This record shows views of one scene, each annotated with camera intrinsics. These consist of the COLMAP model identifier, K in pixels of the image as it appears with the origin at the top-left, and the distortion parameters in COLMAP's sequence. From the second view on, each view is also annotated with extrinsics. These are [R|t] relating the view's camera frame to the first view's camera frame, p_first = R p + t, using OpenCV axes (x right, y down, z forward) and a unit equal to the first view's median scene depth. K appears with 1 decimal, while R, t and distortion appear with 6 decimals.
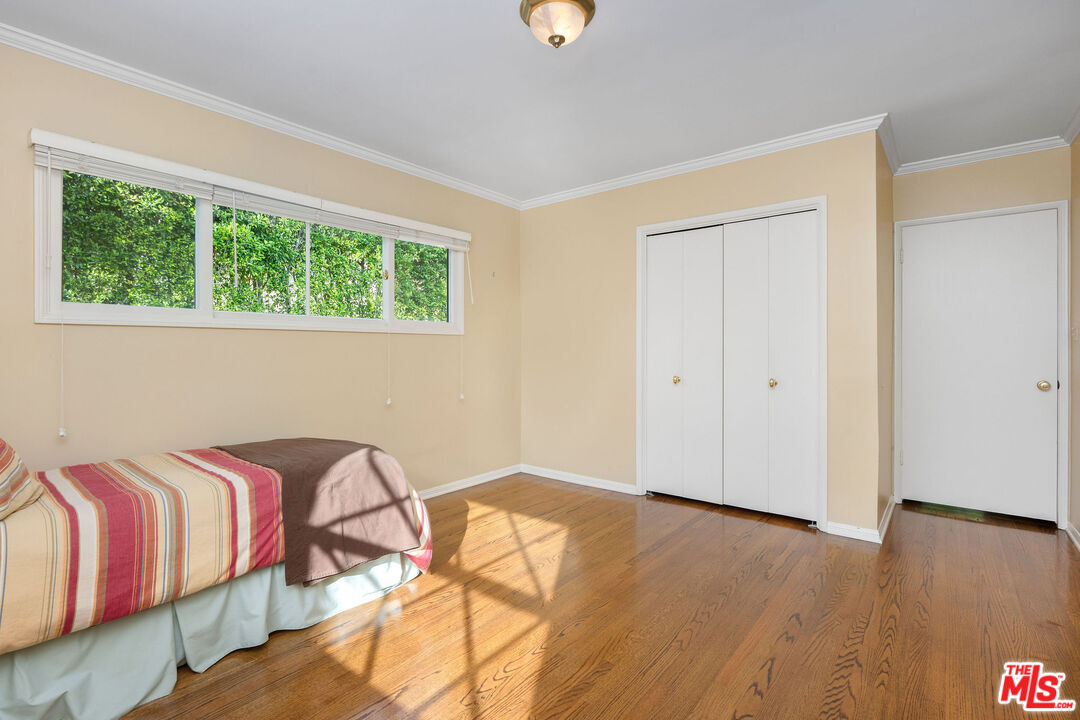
lens RADIAL K [[482.4, 0, 545.6], [0, 482.4, 351.1], [0, 0, 1]] dist [-0.004067, -0.000231]
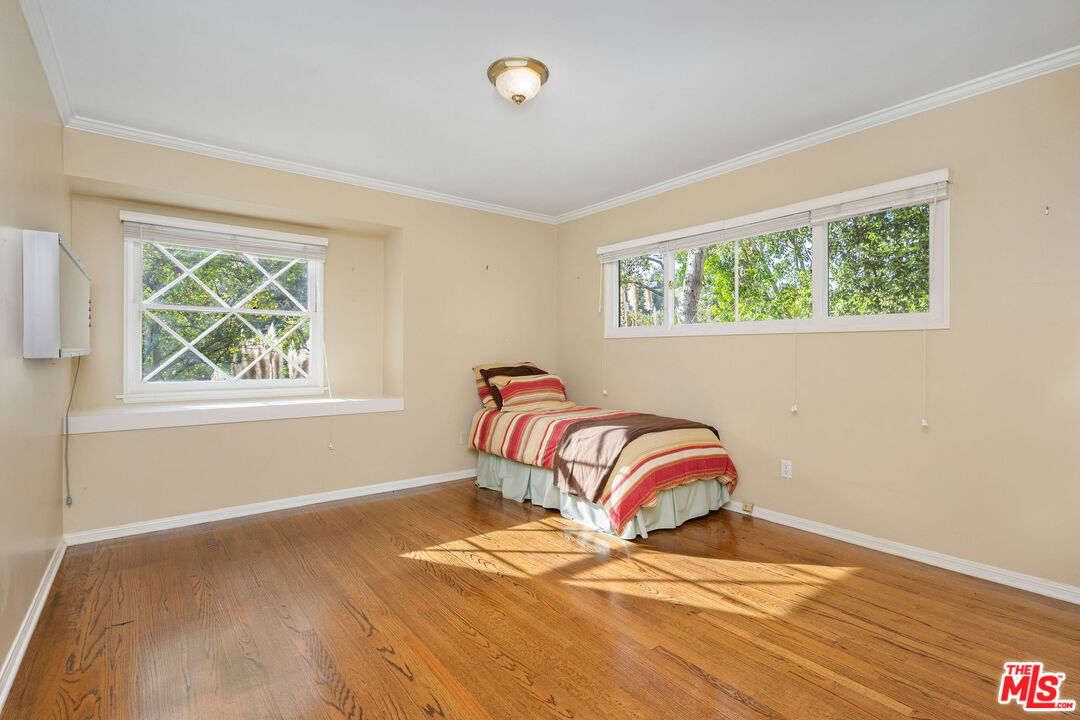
lens RADIAL K [[517.2, 0, 560.0], [0, 517.2, 352.8], [0, 0, 1]] dist [0.002295, 0.000774]
pose [[-0.194606, 0.002471, -0.980878, 1.156053], [-0.001922, 0.999994, 0.002900, -0.003689], [0.980880, 0.002450, -0.194600, 1.214475]]
